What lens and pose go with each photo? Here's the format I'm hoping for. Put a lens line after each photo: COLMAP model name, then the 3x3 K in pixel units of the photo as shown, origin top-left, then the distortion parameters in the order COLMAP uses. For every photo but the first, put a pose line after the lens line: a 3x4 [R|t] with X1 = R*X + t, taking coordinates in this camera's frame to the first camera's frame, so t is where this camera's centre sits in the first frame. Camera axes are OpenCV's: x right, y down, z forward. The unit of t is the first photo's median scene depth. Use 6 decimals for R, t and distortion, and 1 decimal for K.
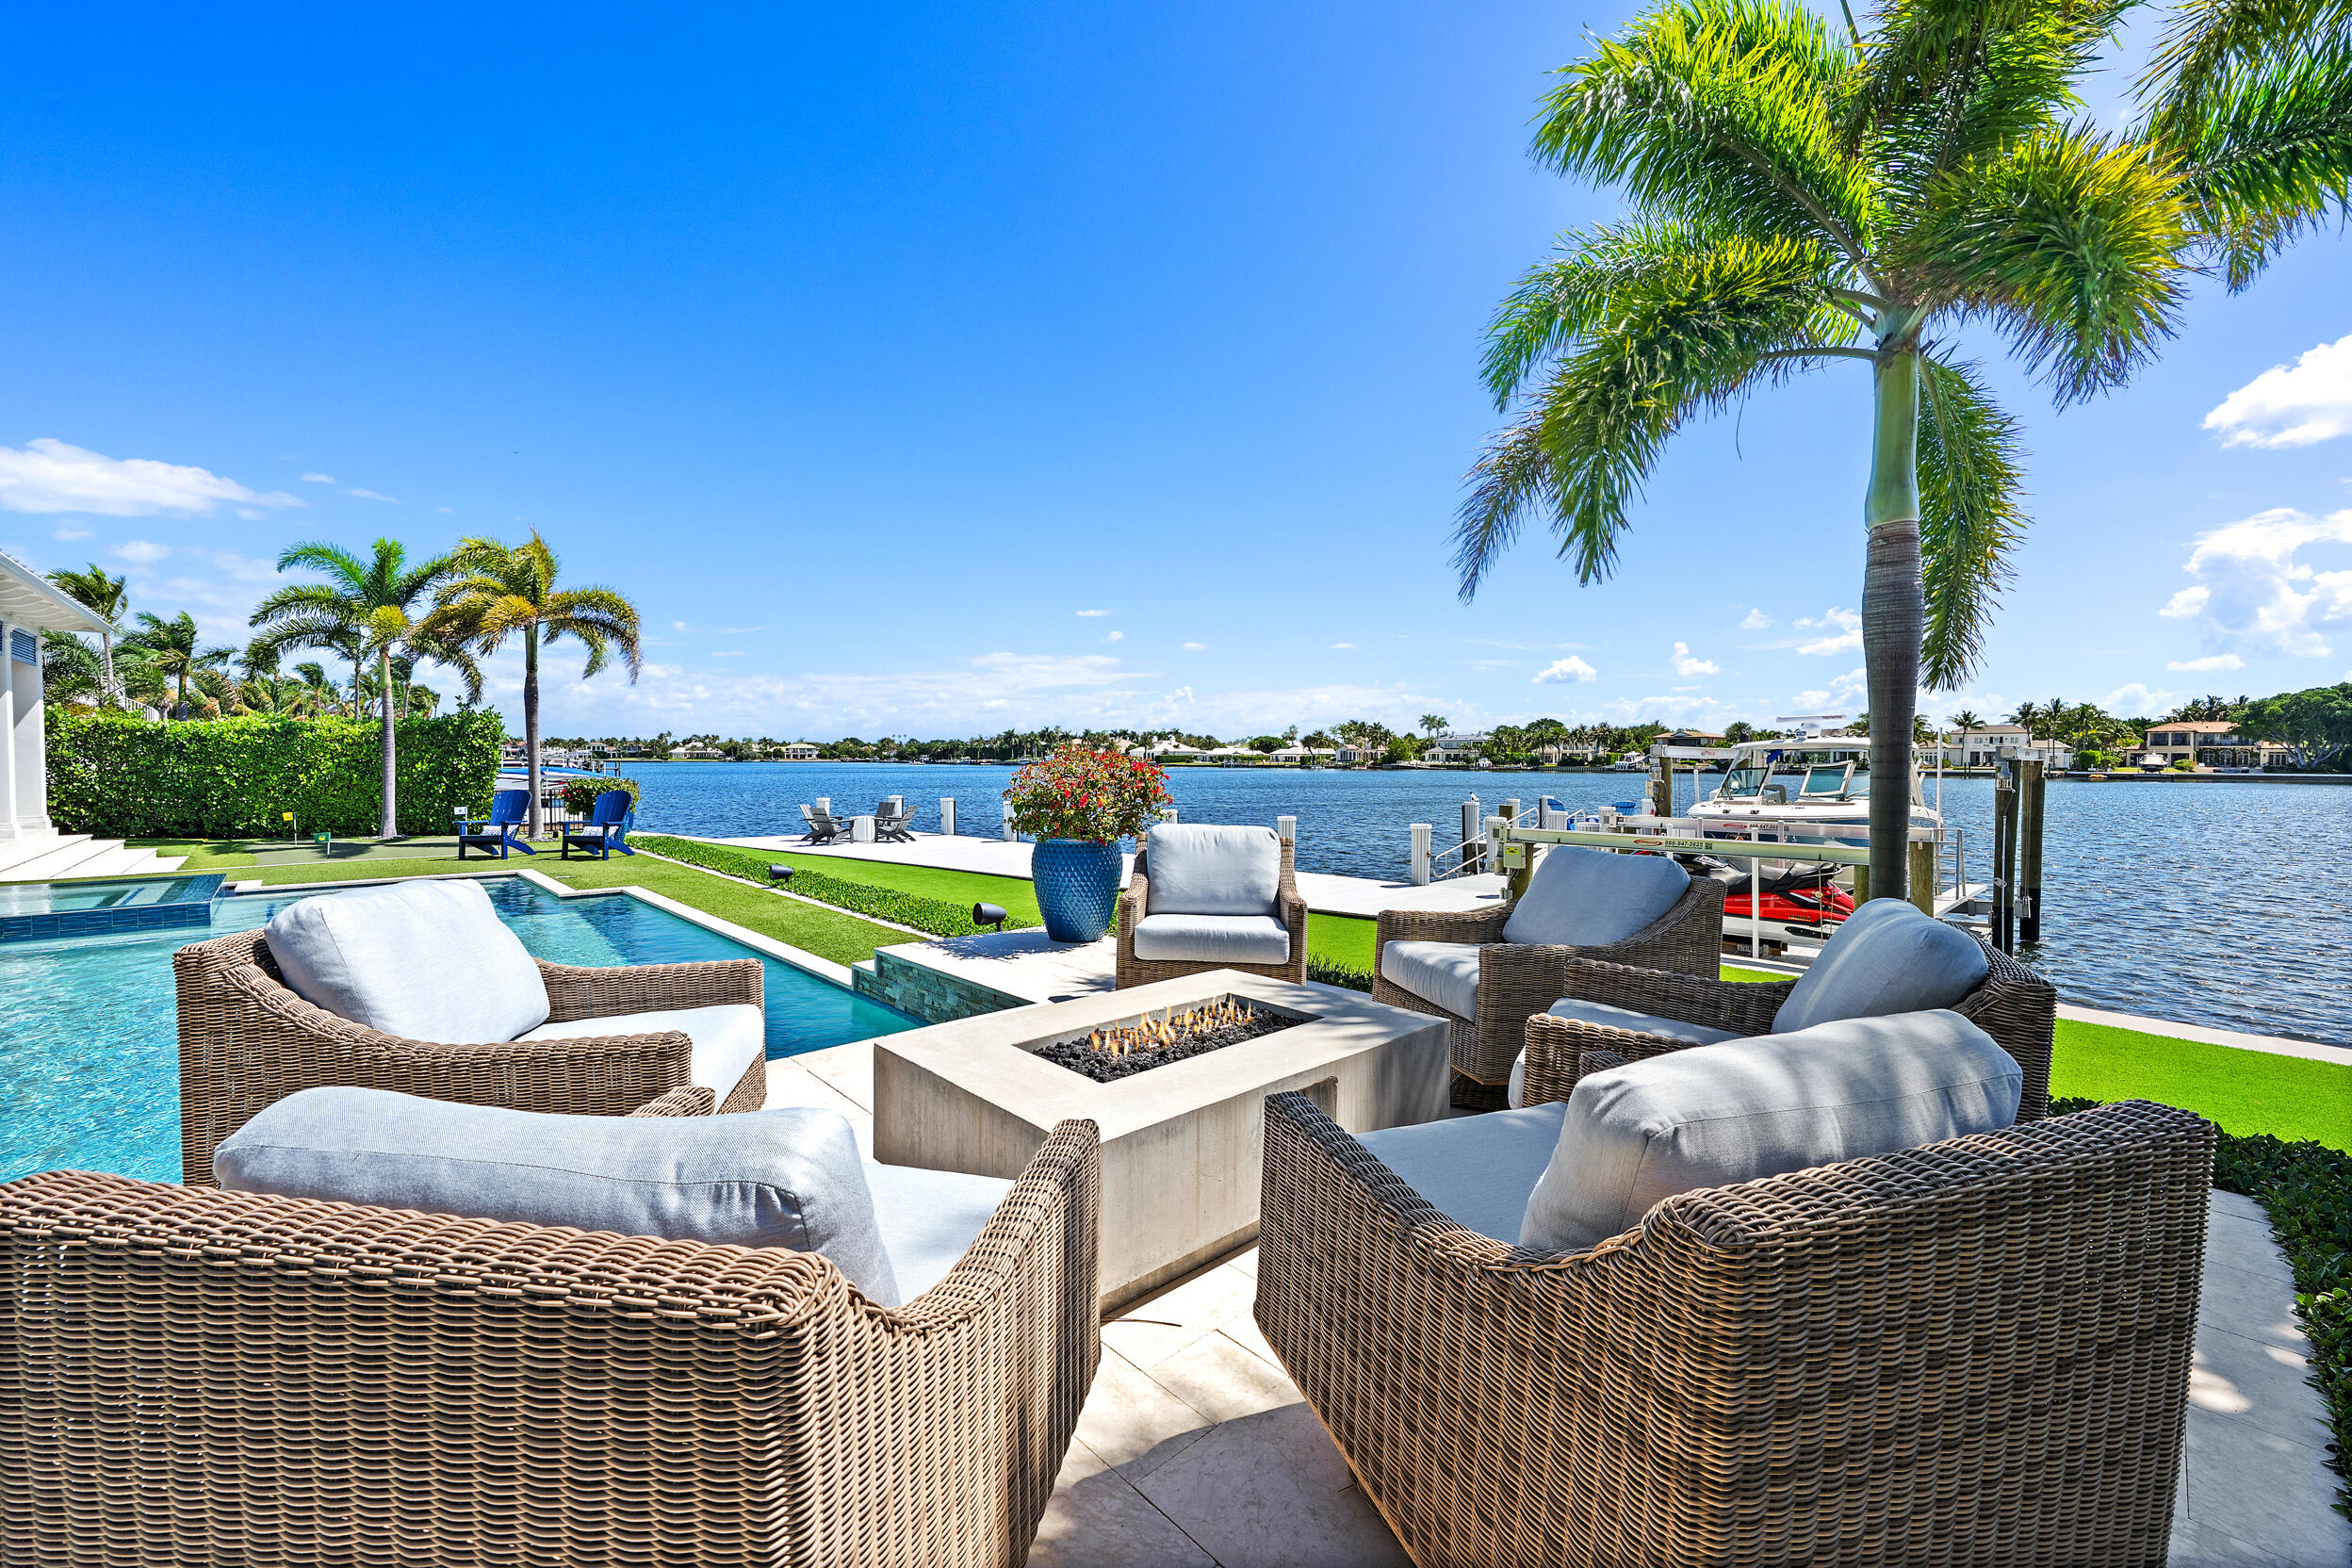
lens RADIAL K [[937.0, 0, 1184.5], [0, 937.0, 792.6], [0, 0, 1]] dist [-0.000310, 0.000125]
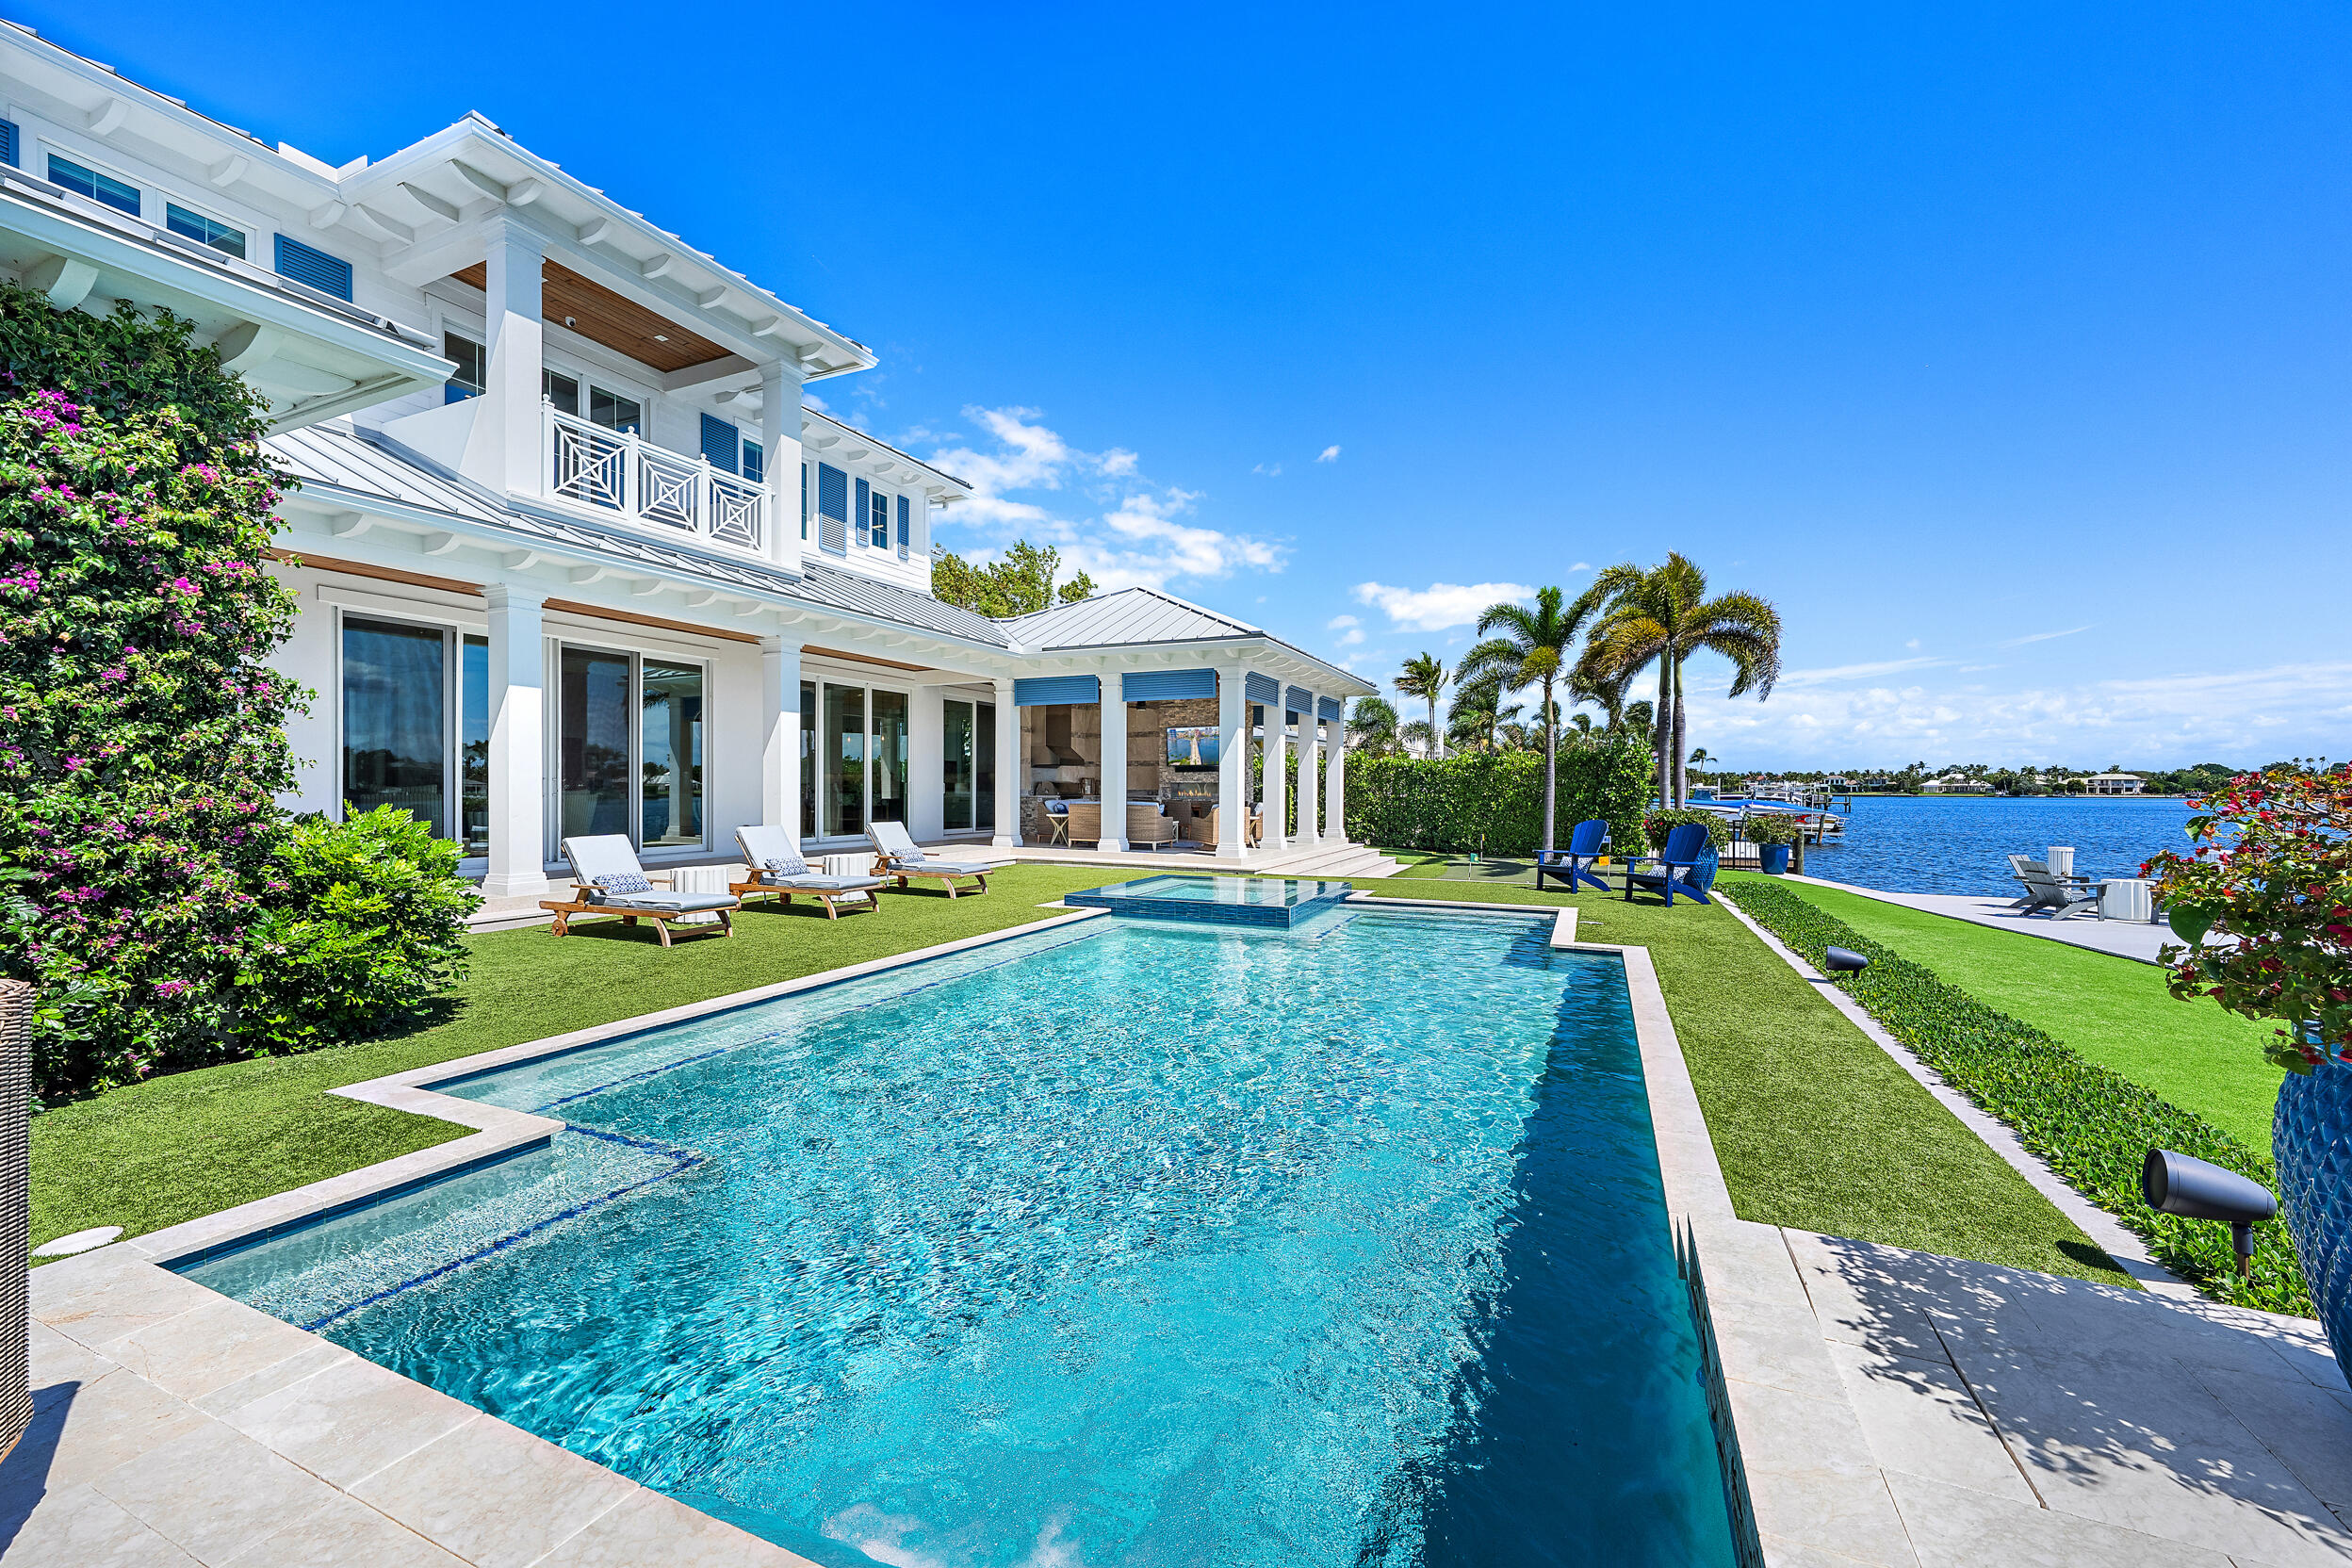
lens RADIAL K [[937.0, 0, 1184.5], [0, 937.0, 792.6], [0, 0, 1]] dist [-0.000310, 0.000125]
pose [[0.387033, 0.001933, -0.922064, -0.009619], [-0.035720, 0.999279, -0.012899, -0.002045], [0.921374, 0.037929, 0.386823, 0.178349]]
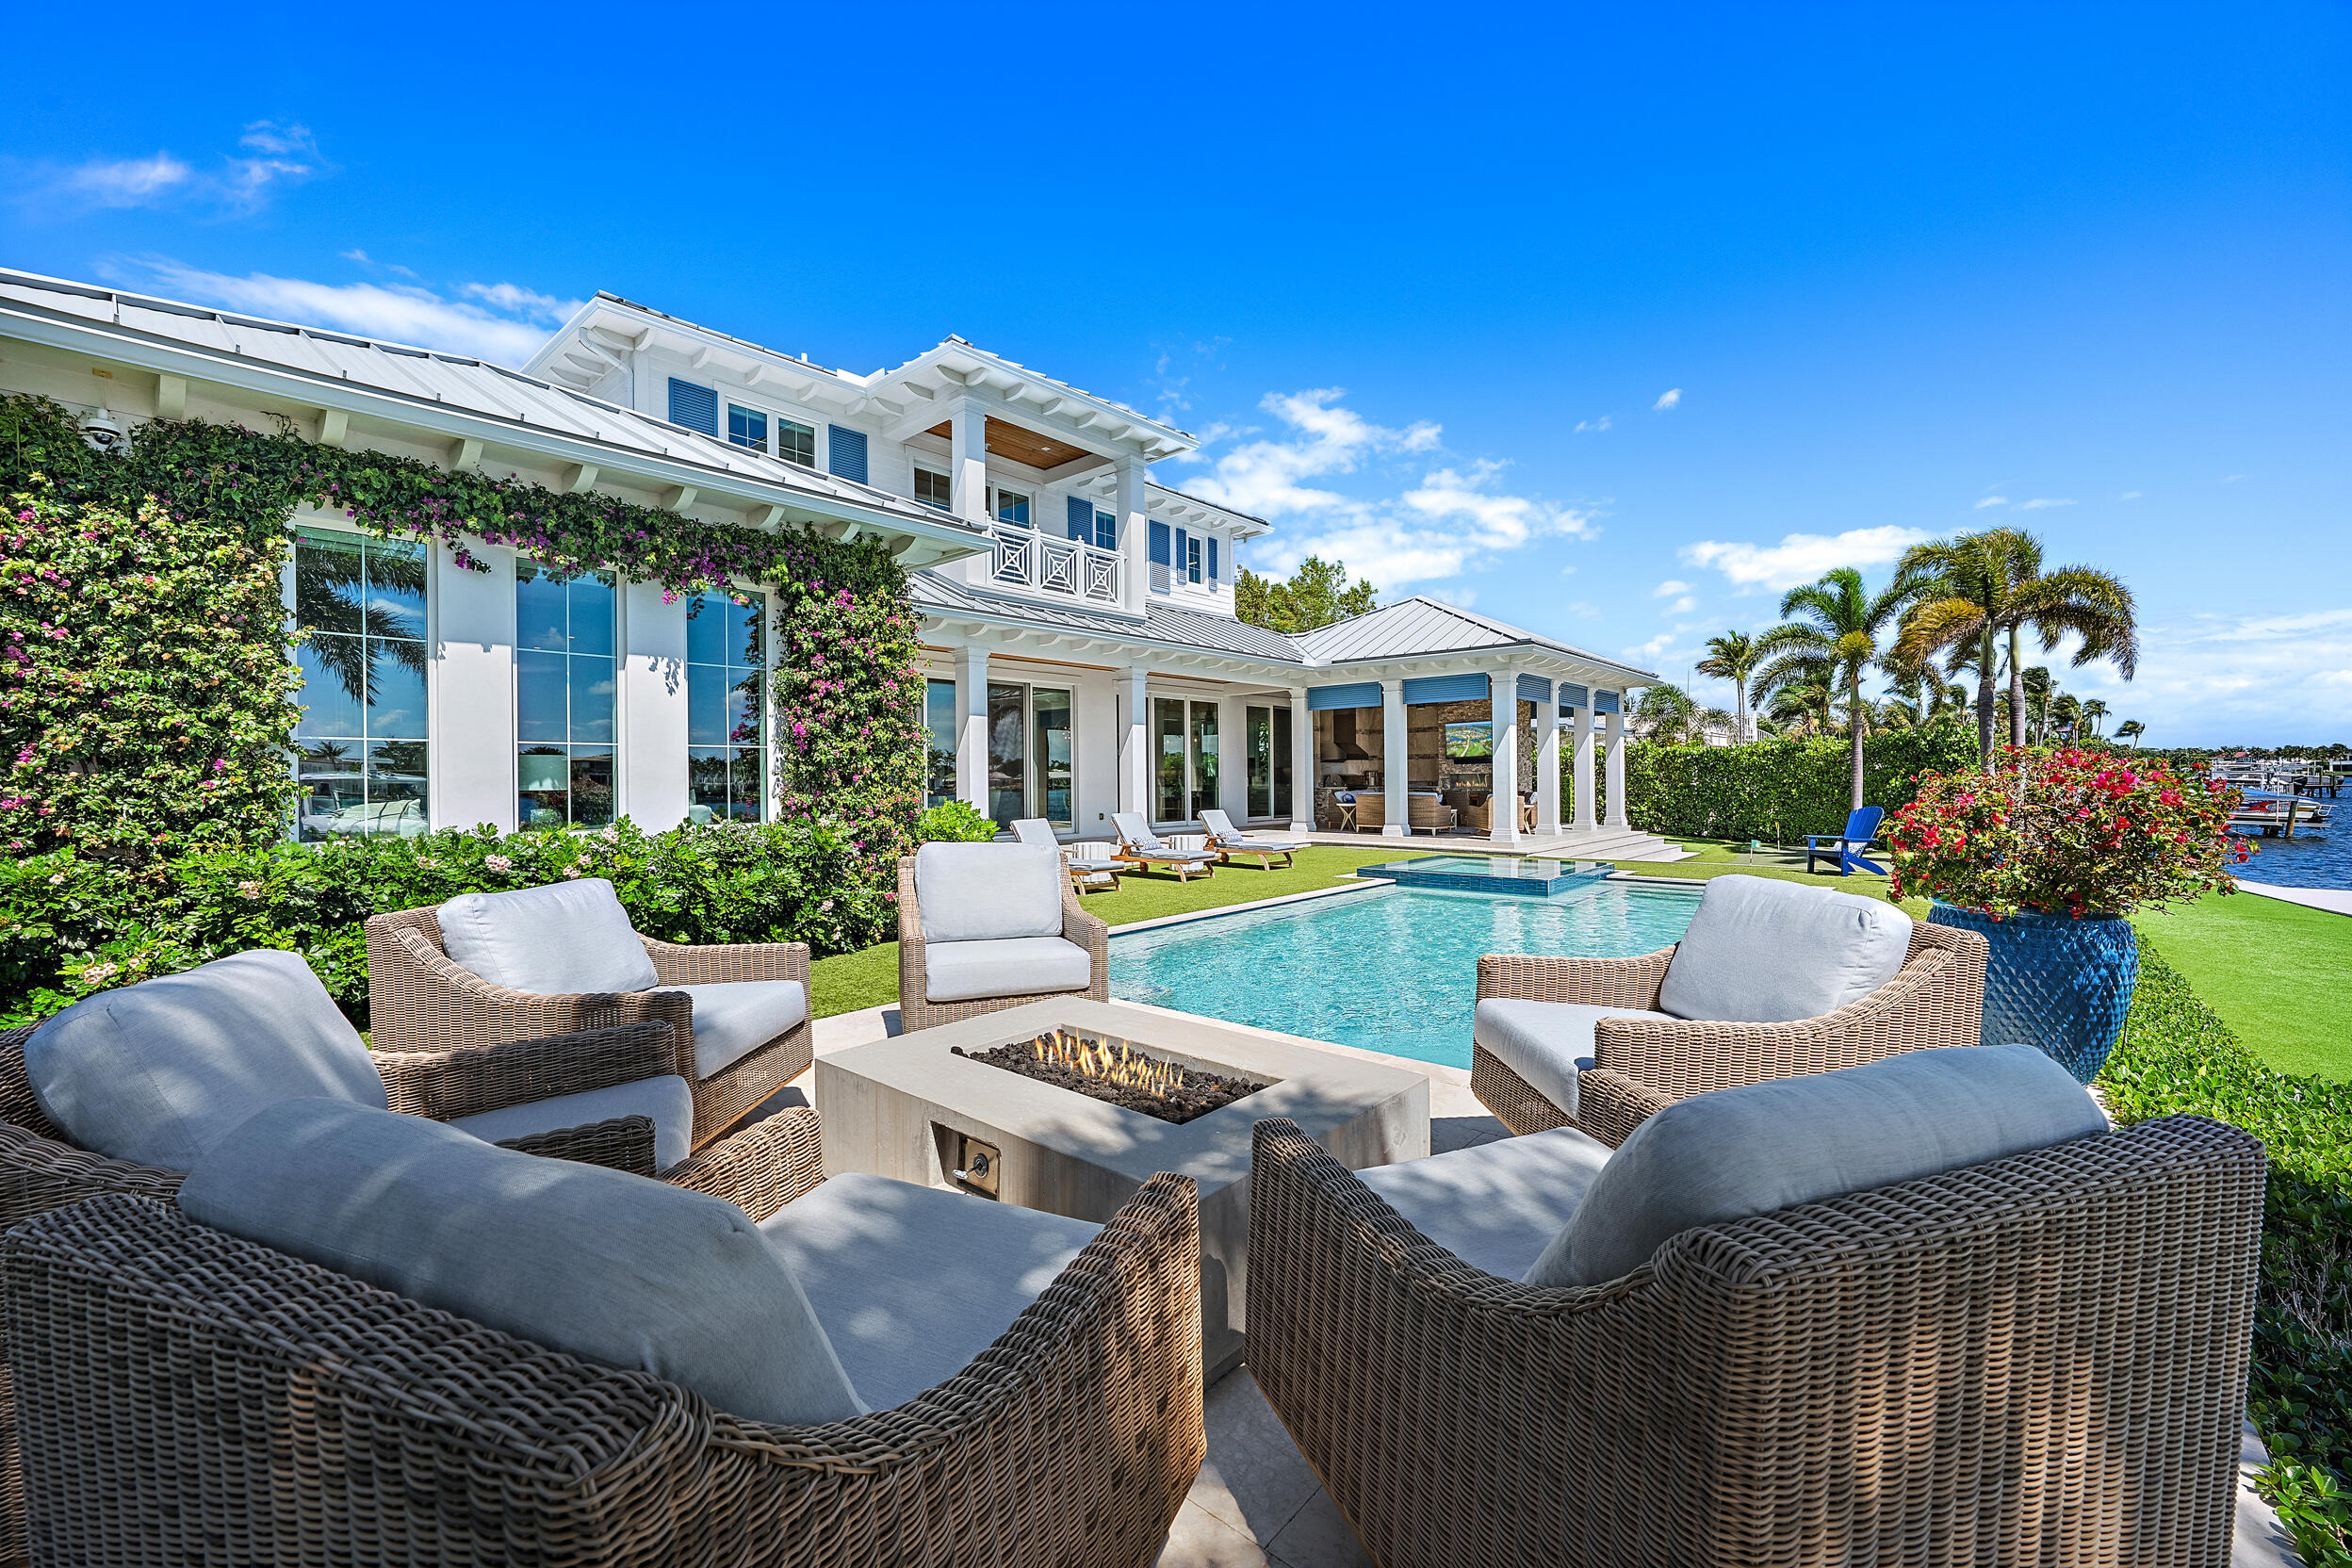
lens RADIAL K [[948.2, 0, 1179.3], [0, 948.2, 764.1], [0, 0, 1]] dist [0.001799, 0.000066]
pose [[0.097792, -0.019708, -0.995012, 0.126408], [-0.027921, 0.999356, -0.022538, -0.003157], [0.994815, 0.029986, 0.097179, 0.132074]]
